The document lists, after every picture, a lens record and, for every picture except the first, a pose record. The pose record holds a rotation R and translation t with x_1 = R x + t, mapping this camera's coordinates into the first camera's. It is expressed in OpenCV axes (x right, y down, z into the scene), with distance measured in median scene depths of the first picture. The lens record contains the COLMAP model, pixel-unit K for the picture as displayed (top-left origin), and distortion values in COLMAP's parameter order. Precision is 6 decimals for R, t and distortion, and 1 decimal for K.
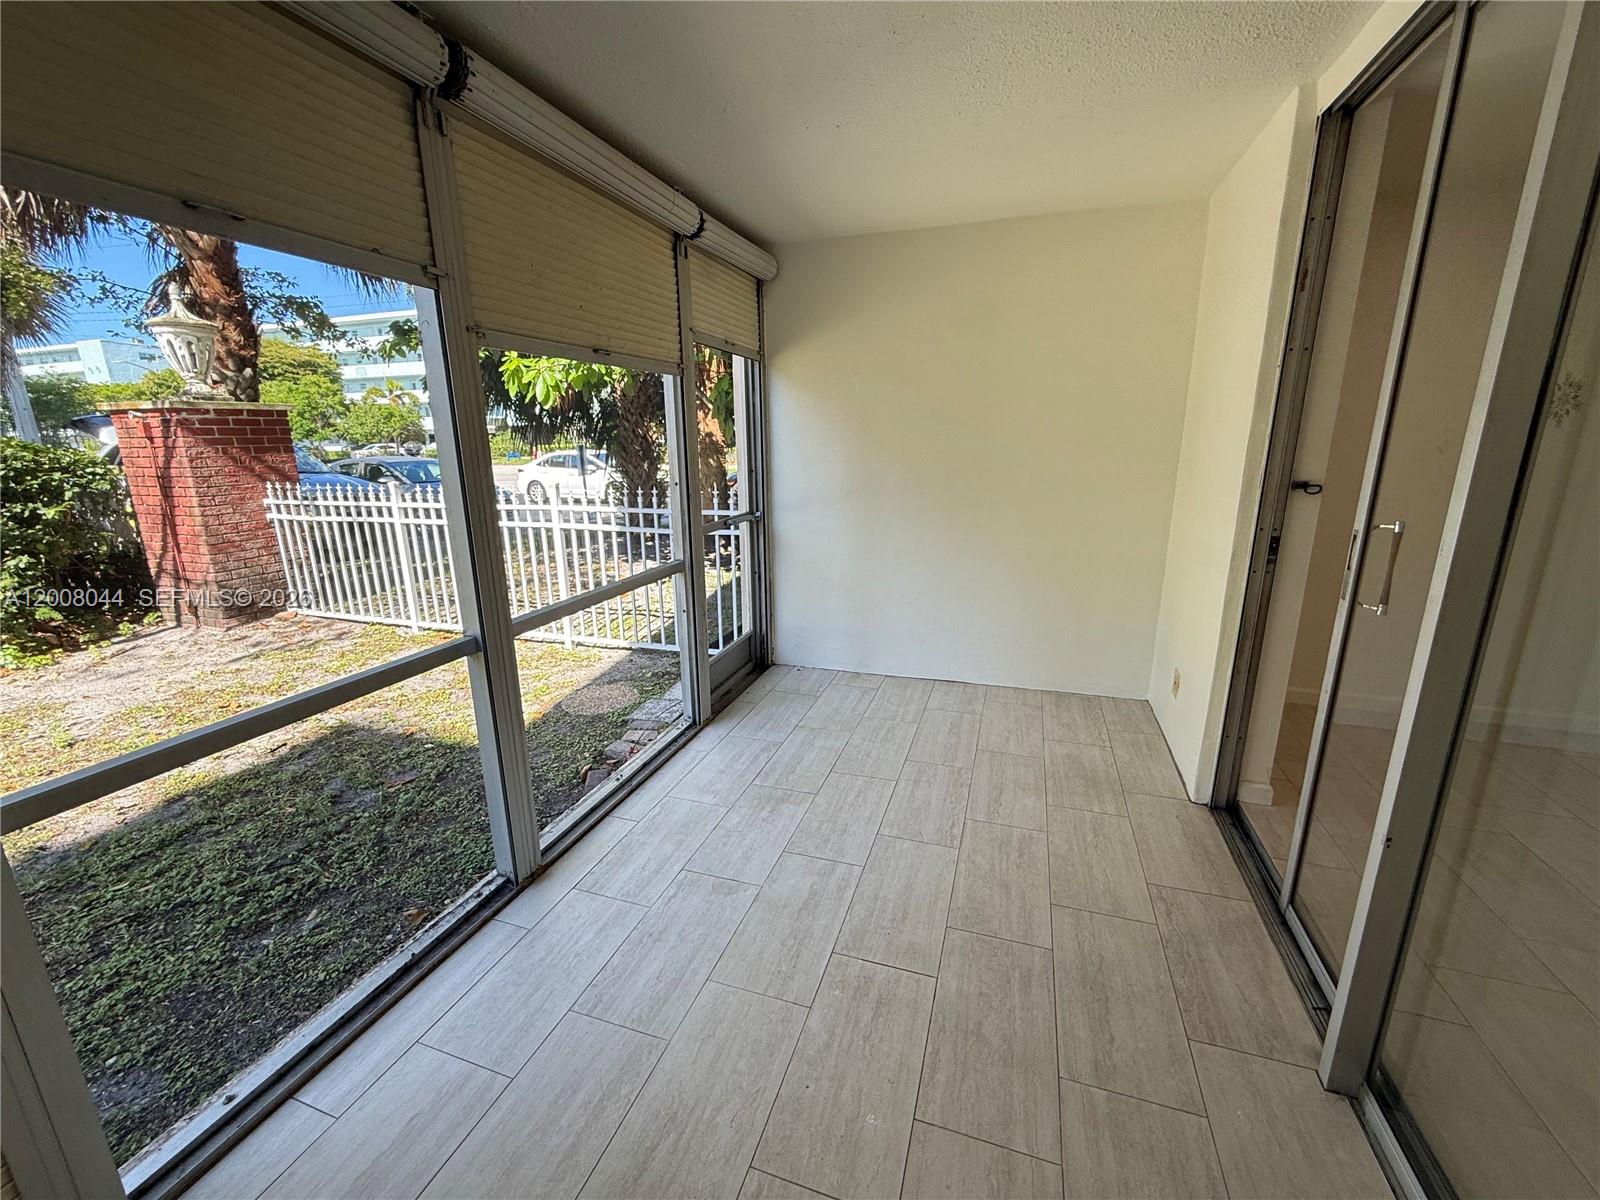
lens RADIAL K [[648.8, 0, 797.3], [0, 648.8, 597.4], [0, 0, 1]] dist [-0.002486, 0.000207]
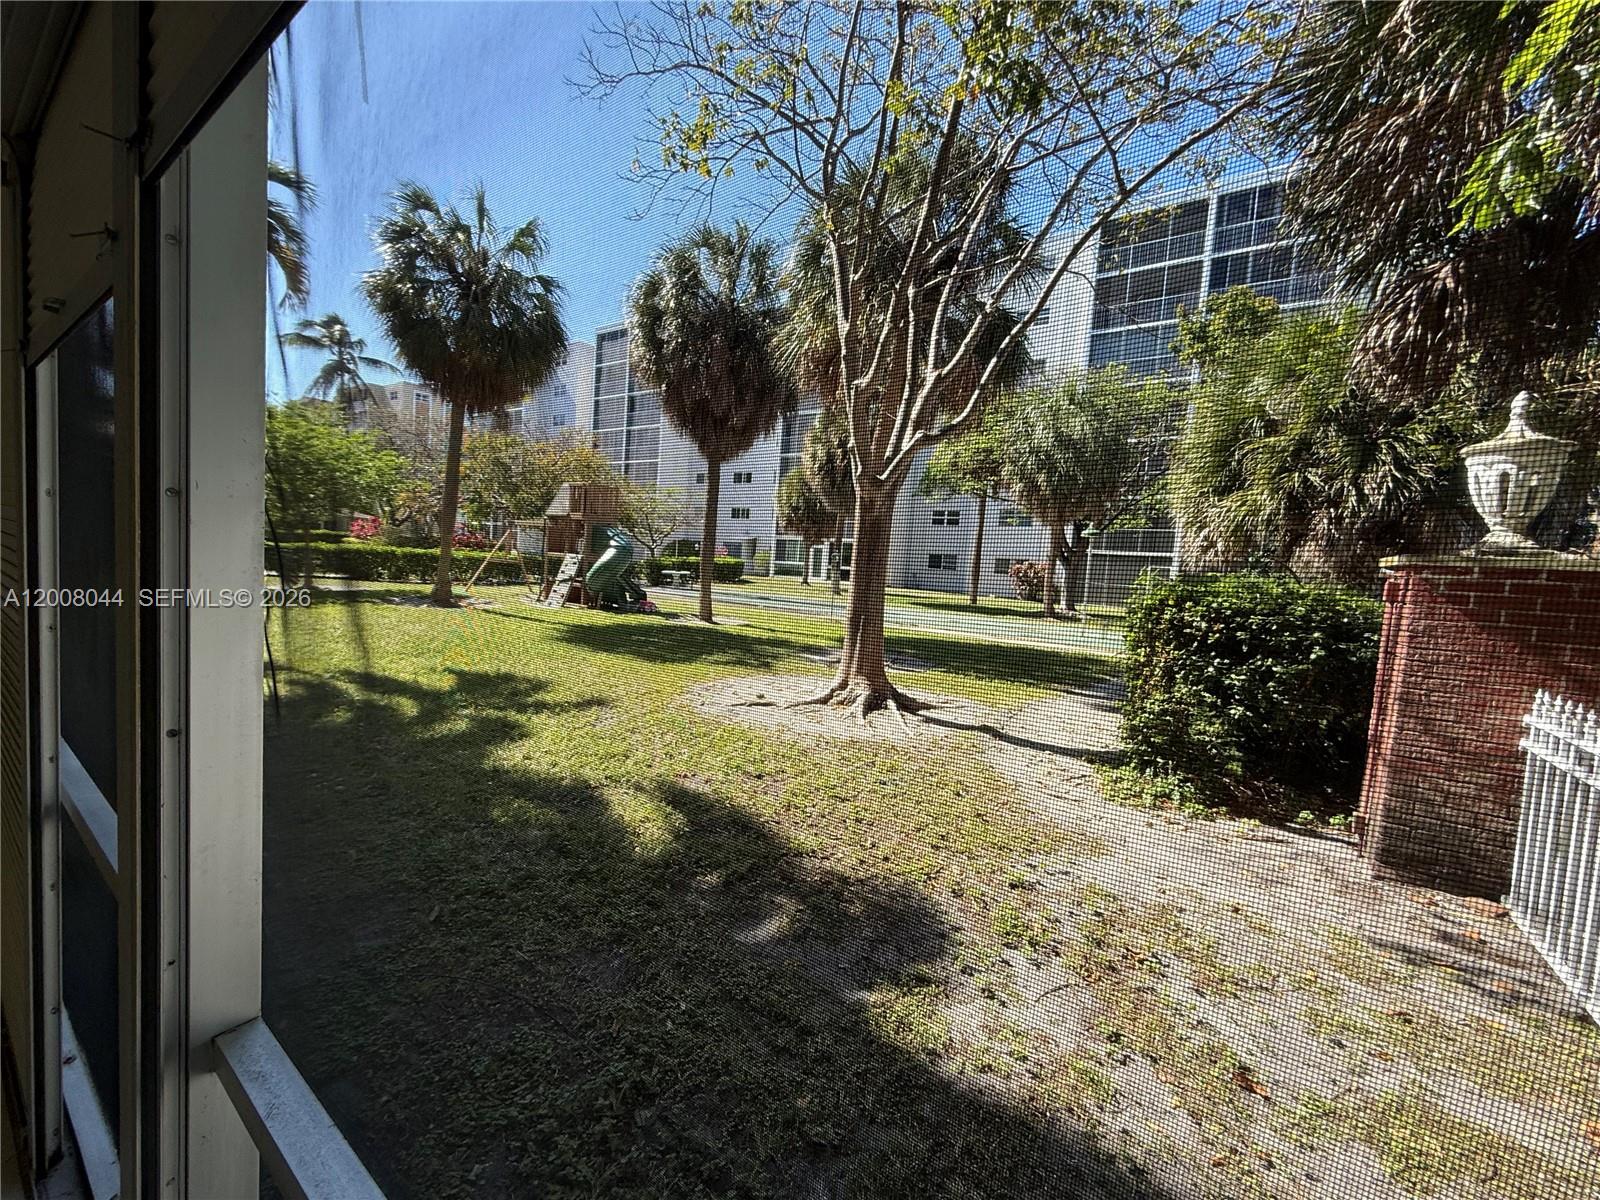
lens RADIAL K [[646.9, 0, 797.7], [0, 646.9, 595.7], [0, 0, 1]] dist [-0.003212, 0.000780]
pose [[-0.287013, 0.055885, -0.956295, -0.075472], [-0.289119, 0.946688, 0.142097, -0.155020], [0.913255, 0.317266, -0.255555, 0.538078]]
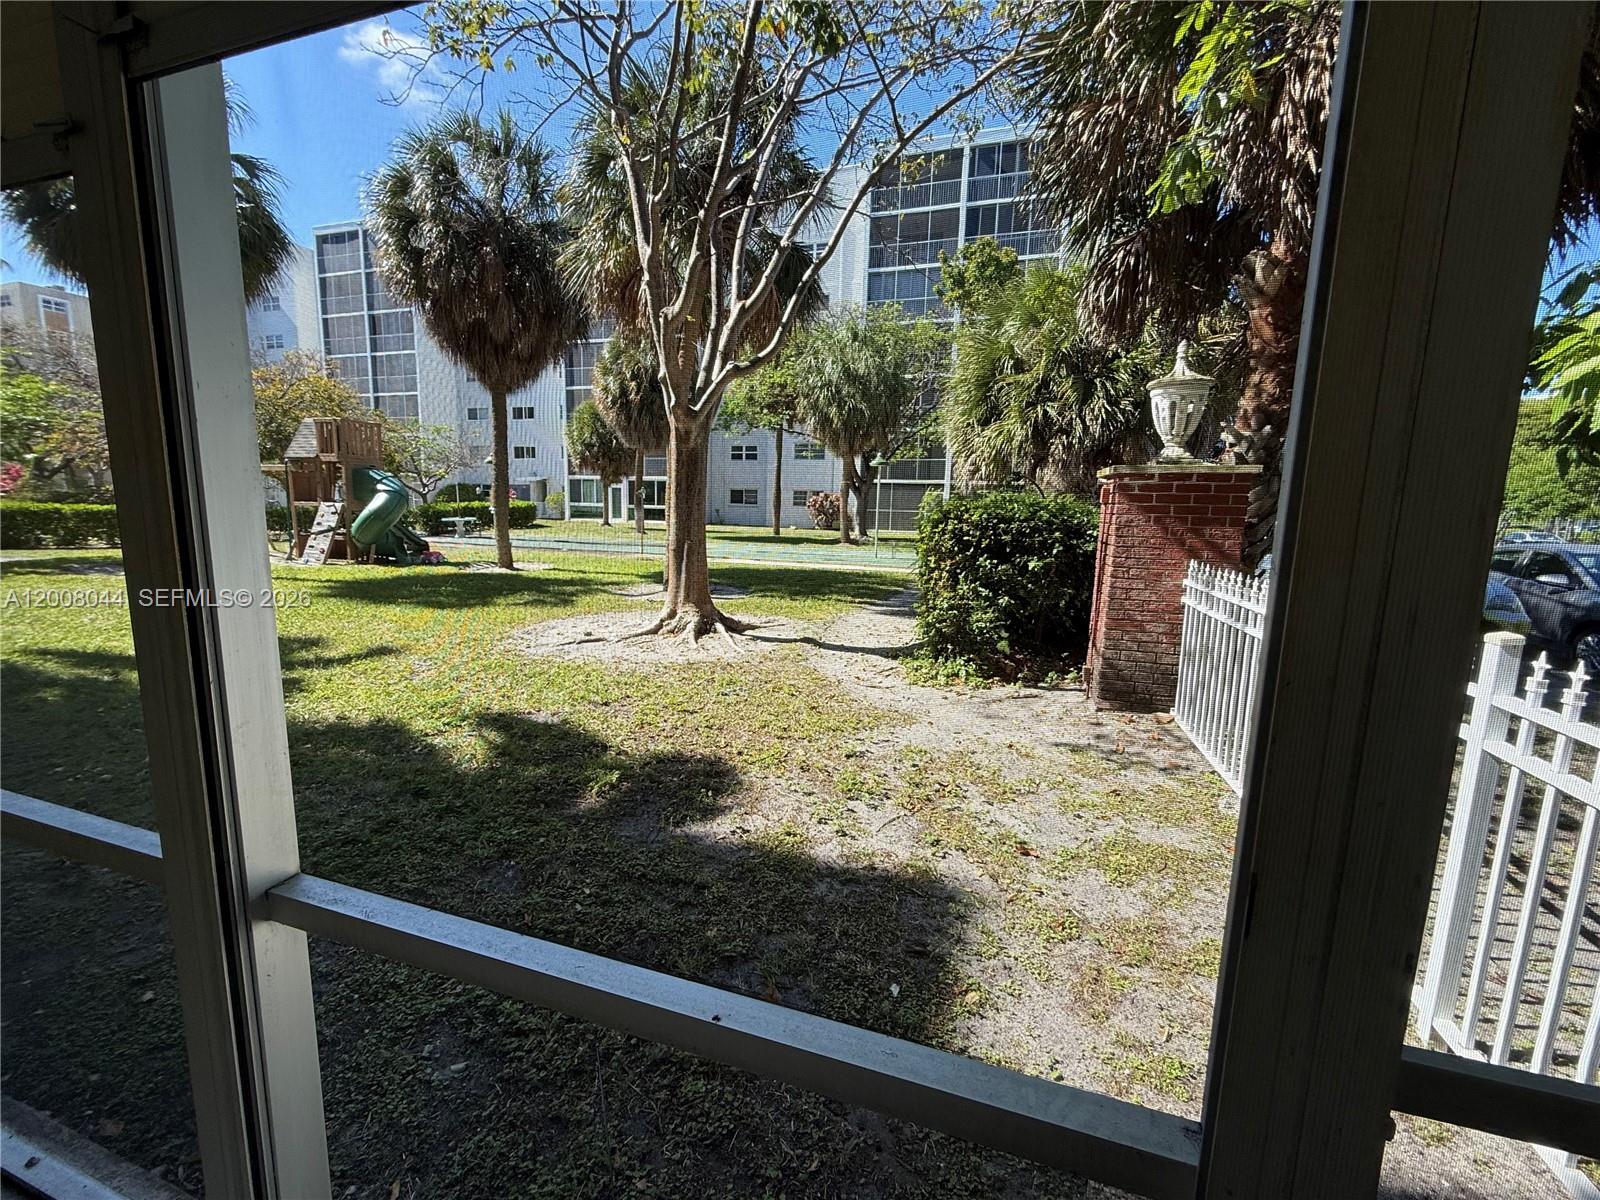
lens RADIAL K [[648.8, 0, 797.3], [0, 648.8, 597.4], [0, 0, 1]] dist [-0.002486, 0.000207]
pose [[0.017788, 0.158780, -0.987154, -0.008526], [-0.264556, 0.952869, 0.148498, -0.128759], [0.964206, 0.258516, 0.058956, 0.508512]]
